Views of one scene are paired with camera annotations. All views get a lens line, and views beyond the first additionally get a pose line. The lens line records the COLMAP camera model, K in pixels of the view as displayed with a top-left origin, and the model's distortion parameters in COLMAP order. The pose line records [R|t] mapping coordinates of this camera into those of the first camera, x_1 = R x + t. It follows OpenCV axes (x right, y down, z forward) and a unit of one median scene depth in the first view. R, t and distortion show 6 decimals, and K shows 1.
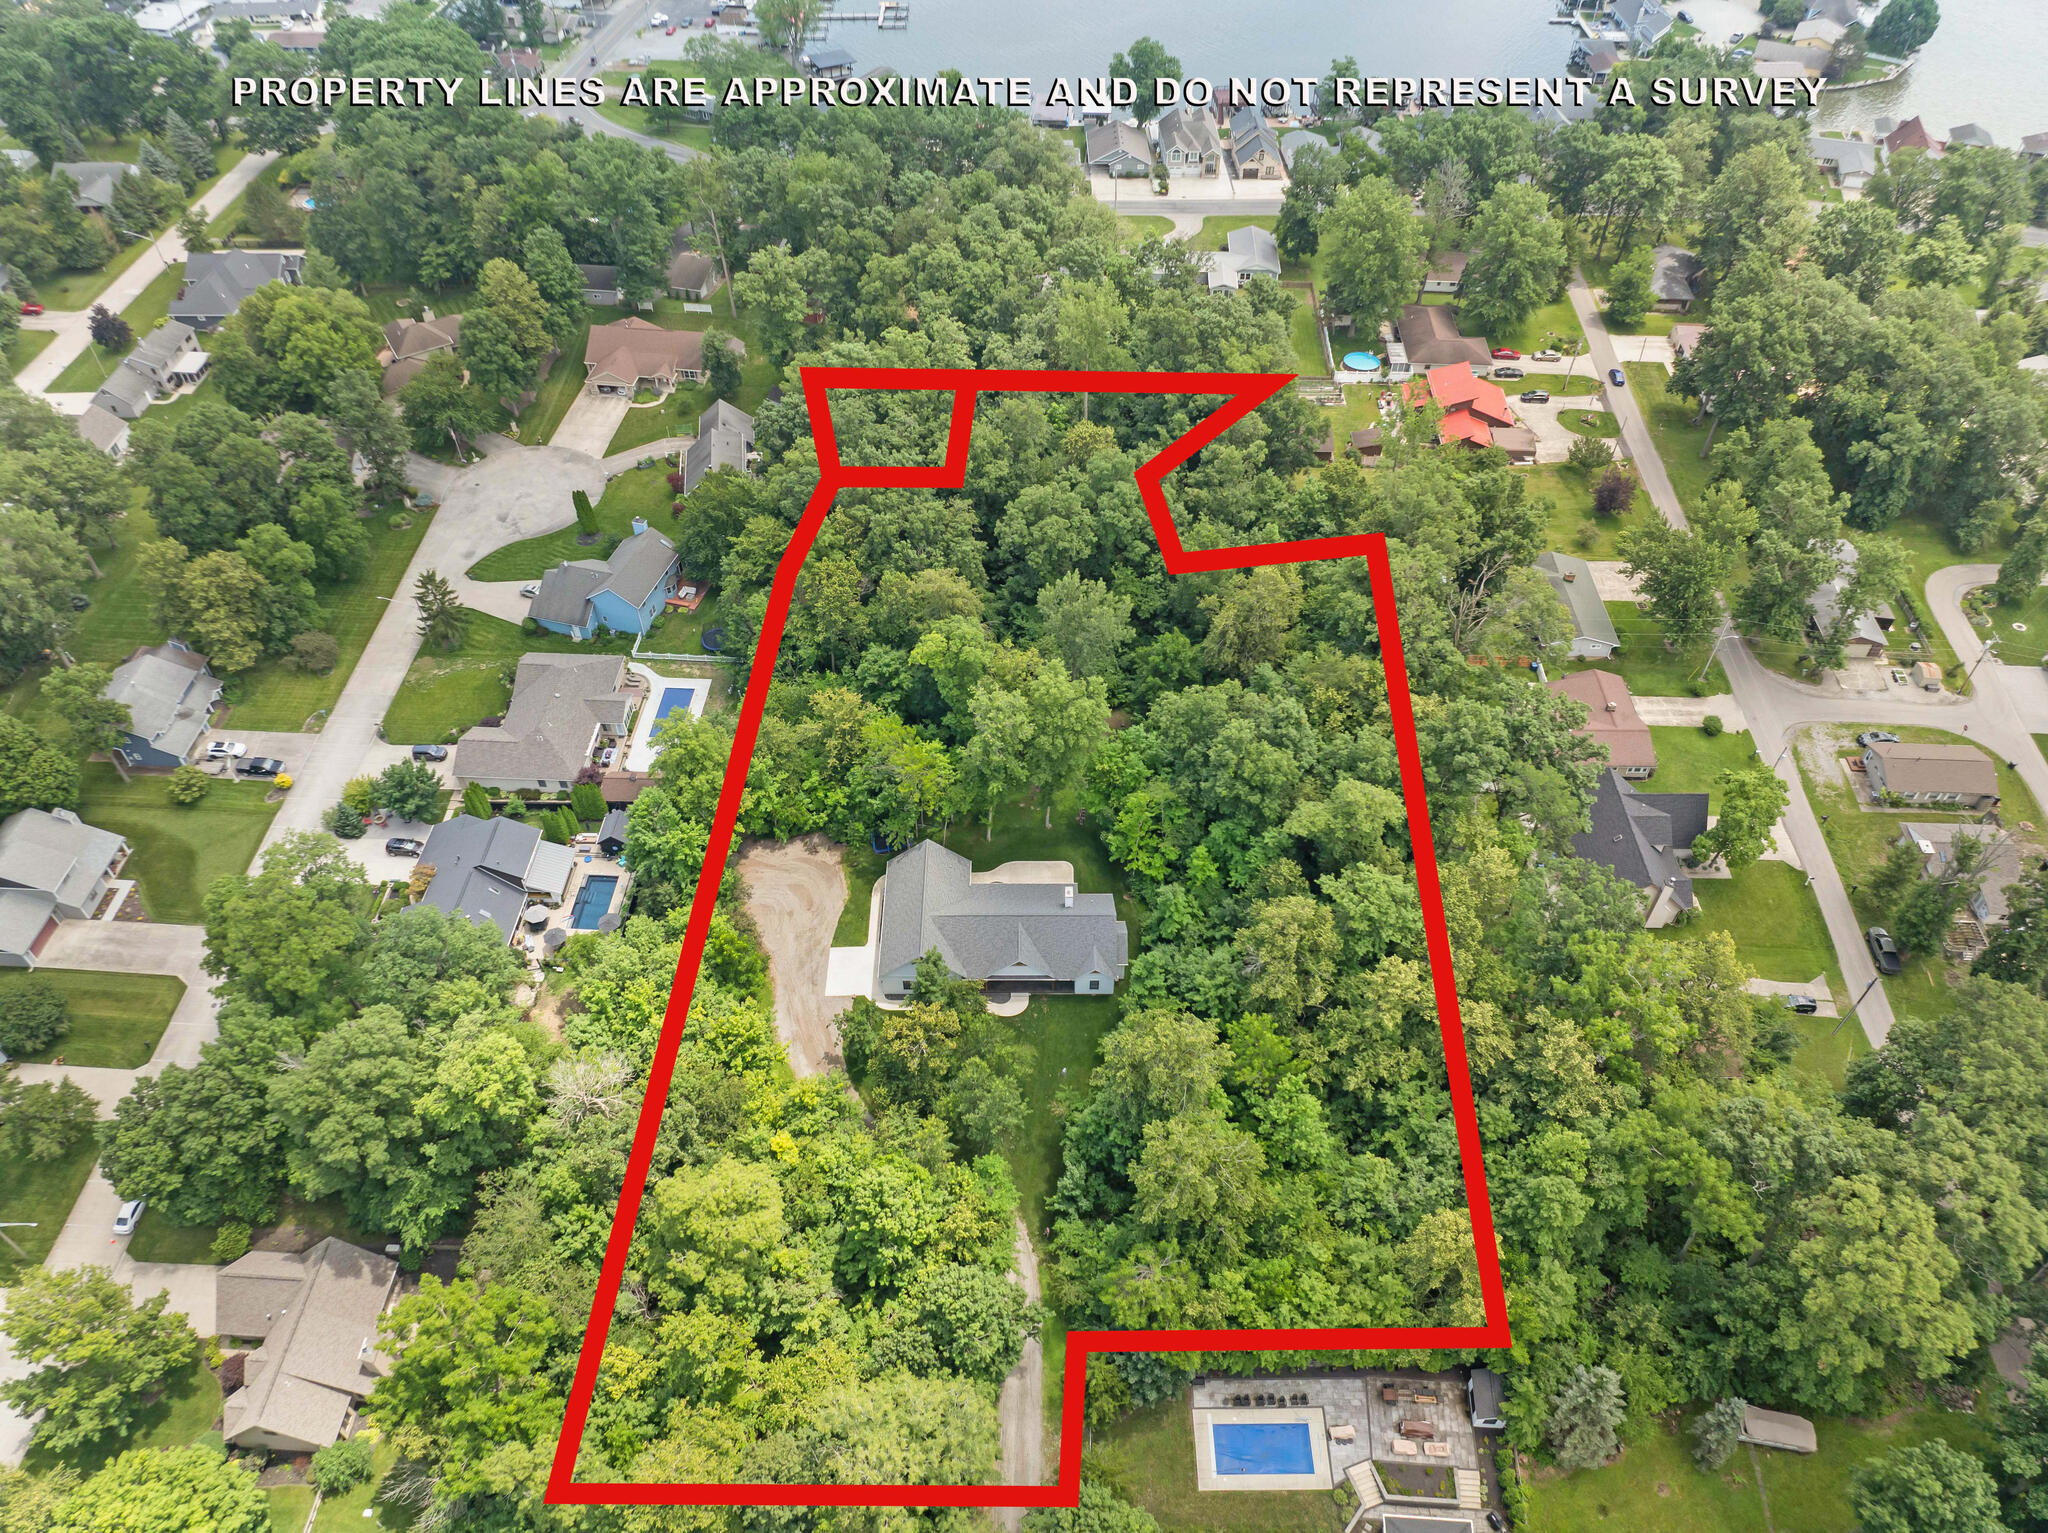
lens RADIAL K [[1455.0, 0, 1024.0], [0, 1455.0, 766.5], [0, 0, 1]] dist [-0.026789, -0.001429]
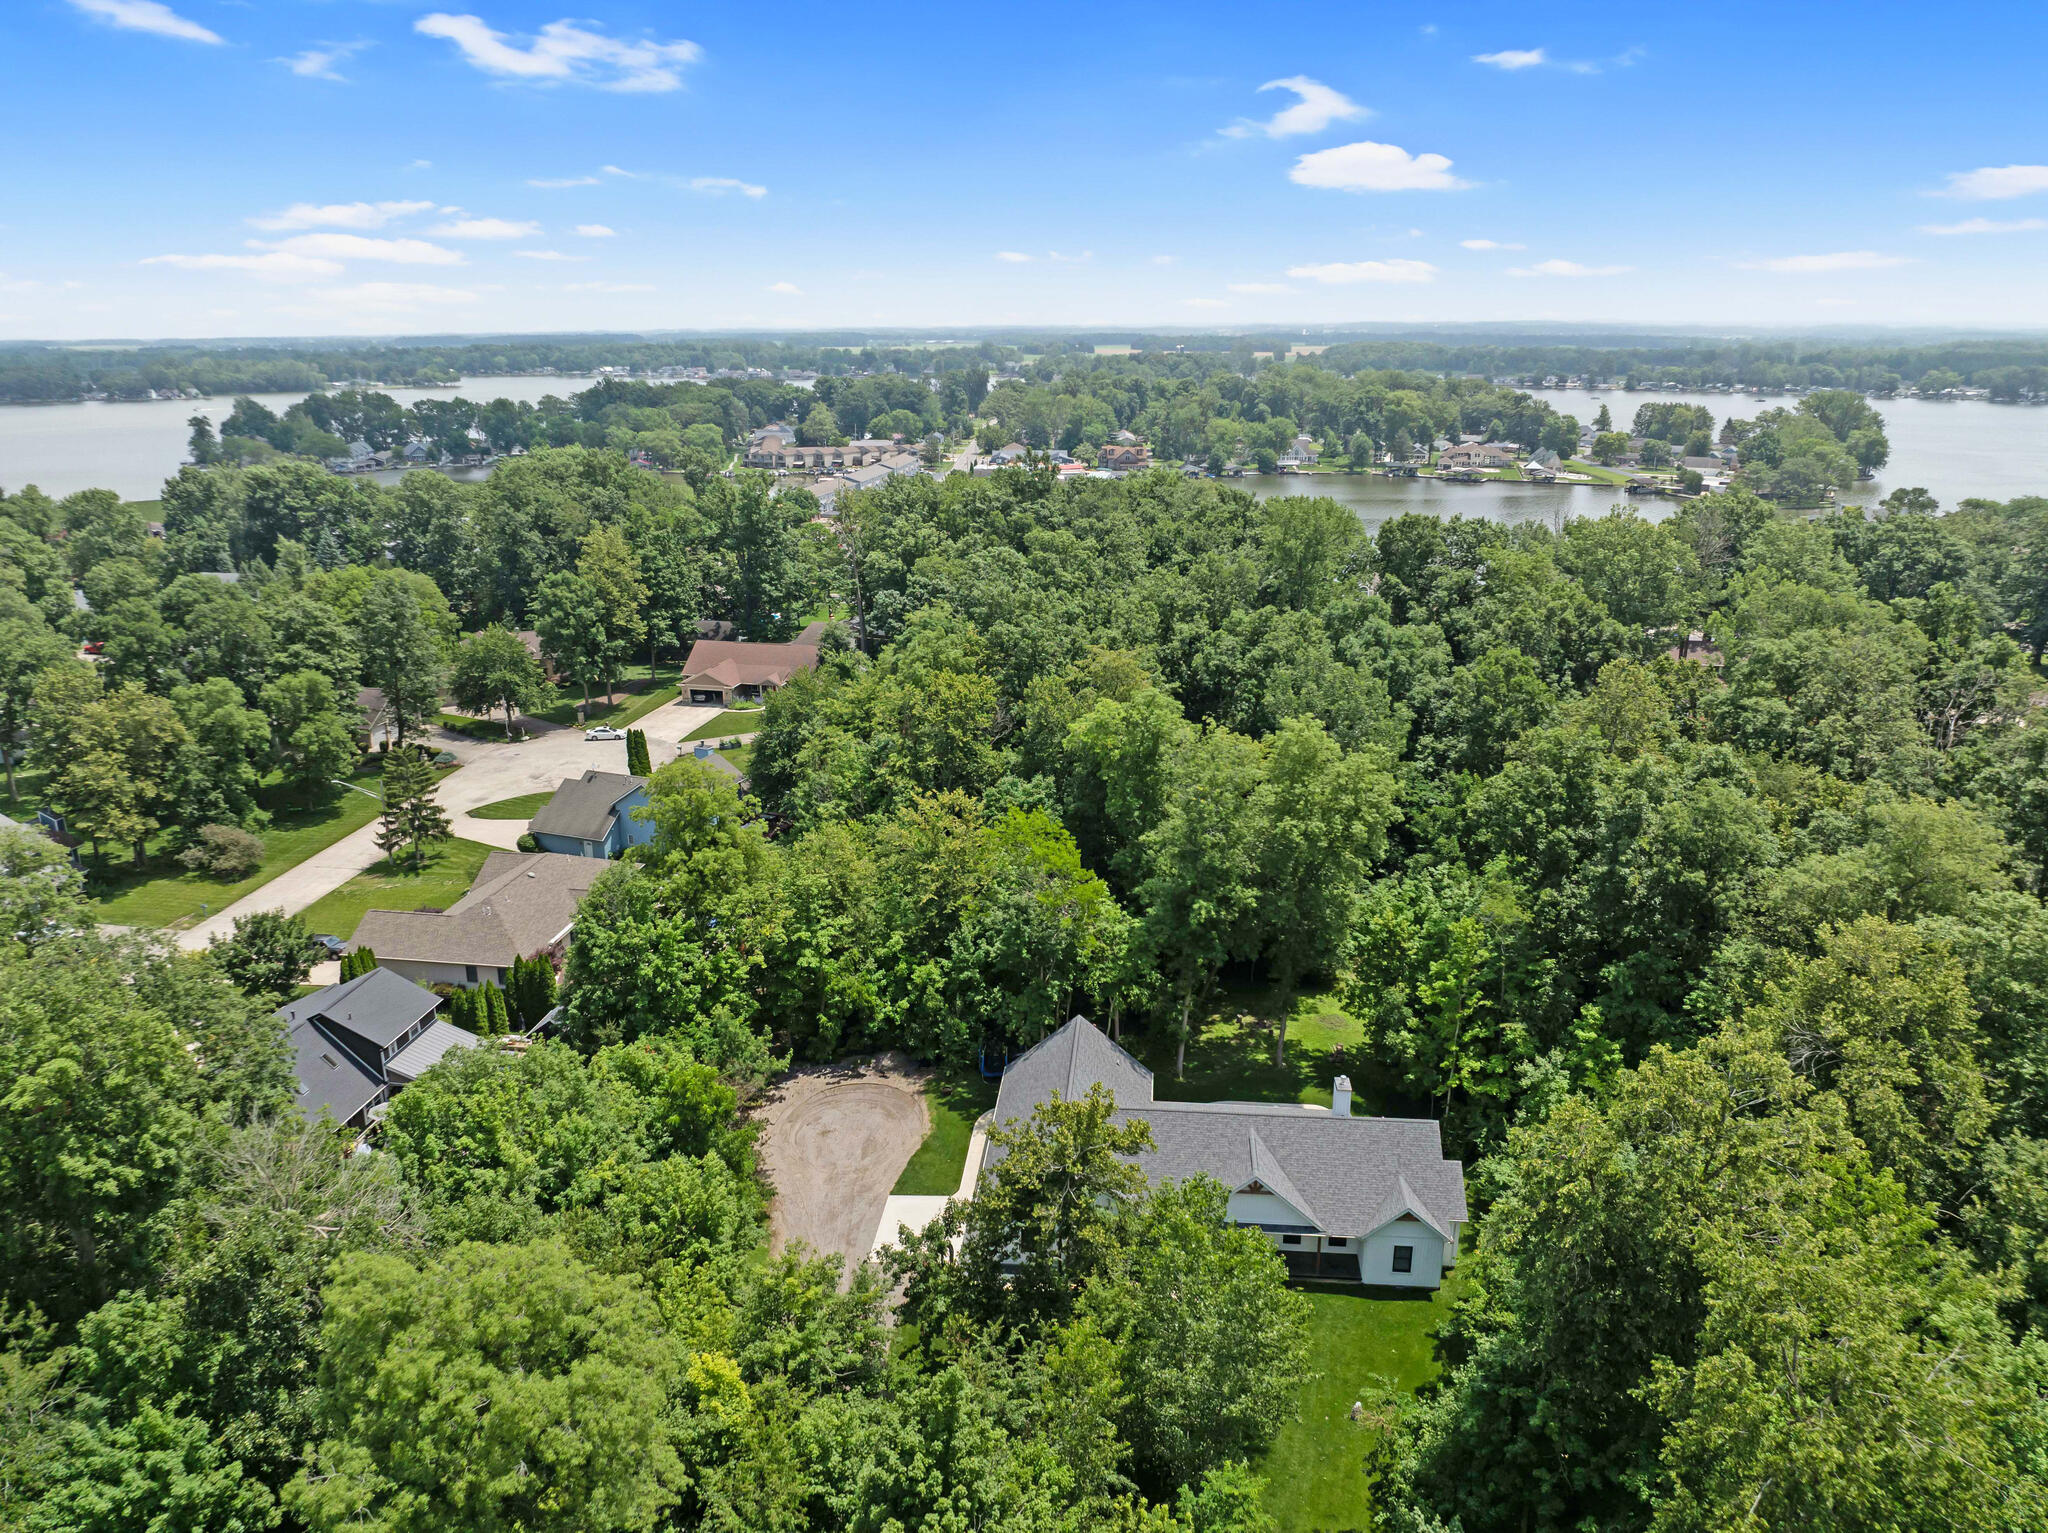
lens RADIAL K [[1455.0, 0, 1024.0], [0, 1455.0, 766.5], [0, 0, 1]] dist [-0.026789, -0.001429]
pose [[0.995377, 0.033815, -0.089899, -0.039395], [-0.071967, 0.882422, -0.464921, 0.225995], [0.063607, 0.469241, 0.880776, 0.442748]]
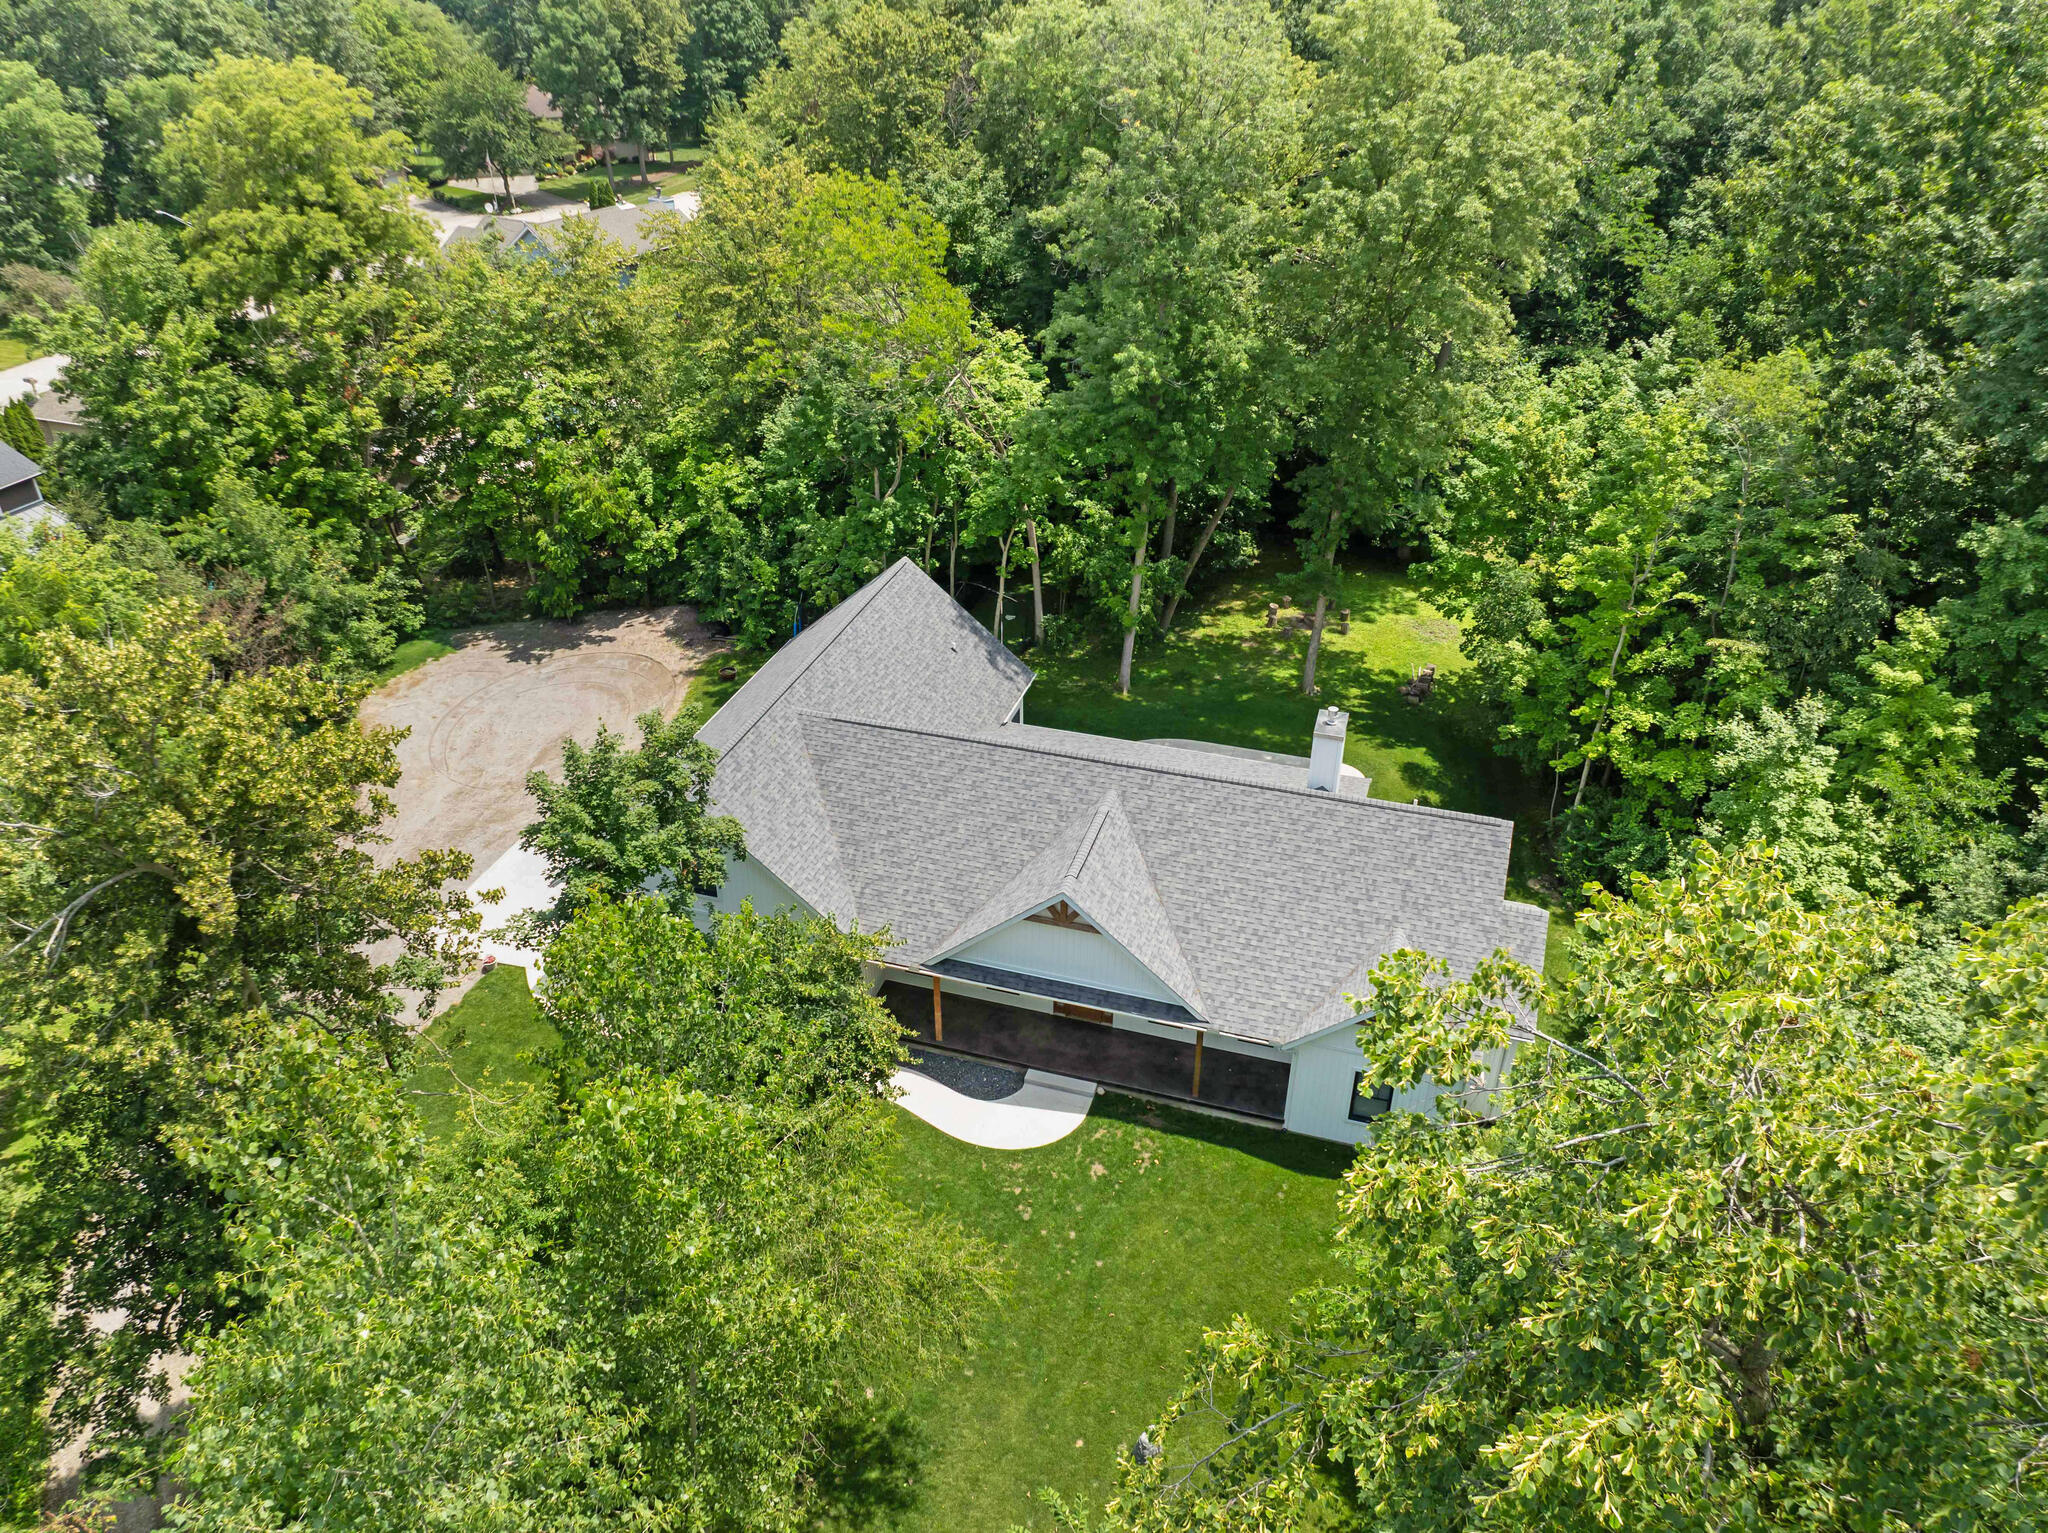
lens RADIAL K [[1455.0, 0, 1024.0], [0, 1455.0, 766.5], [0, 0, 1]] dist [-0.026789, -0.001429]
pose [[0.954747, 0.162061, -0.249388, 0.042373], [-0.214882, 0.955592, -0.201668, 0.147201], [0.205630, 0.246131, 0.947172, 0.708528]]
